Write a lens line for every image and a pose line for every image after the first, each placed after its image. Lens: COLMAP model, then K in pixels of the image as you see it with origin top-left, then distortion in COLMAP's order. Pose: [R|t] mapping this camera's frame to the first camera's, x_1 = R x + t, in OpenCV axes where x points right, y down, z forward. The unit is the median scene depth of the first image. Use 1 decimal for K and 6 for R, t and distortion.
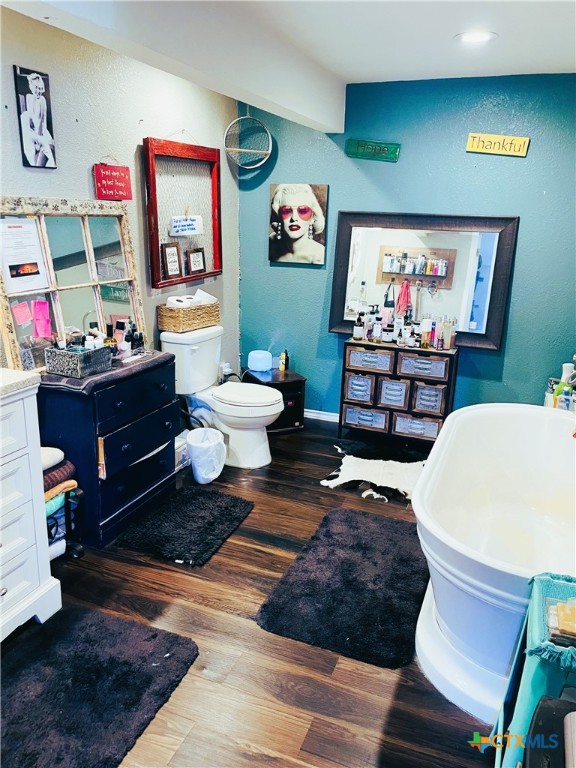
lens RADIAL K [[592.9, 0, 289.7], [0, 592.9, 385.6], [0, 0, 1]] dist [0.045766, -0.014986]
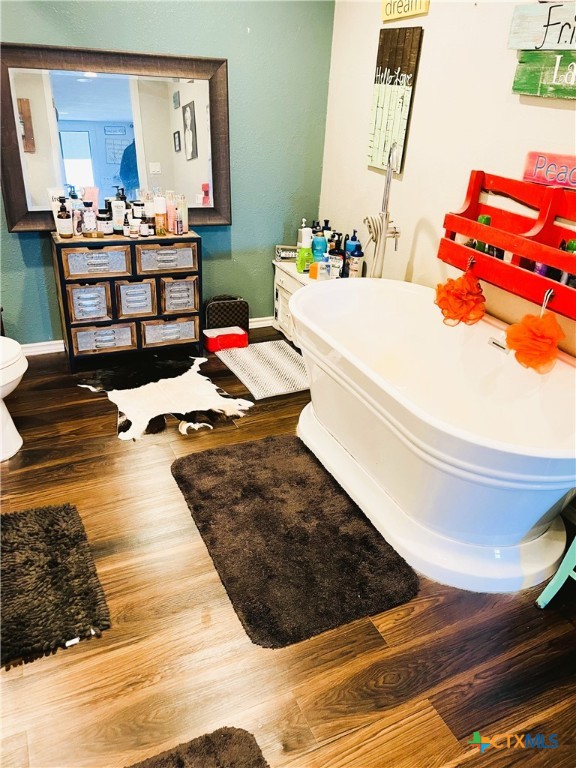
lens RADIAL K [[592.9, 0, 289.6], [0, 592.9, 383.9], [0, 0, 1]] dist [0.045766, -0.014986]
pose [[0.670538, -0.329668, 0.664603, -0.260080], [0.173531, 0.940688, 0.291536, -0.078083], [-0.721294, -0.080157, 0.687975, 0.297685]]
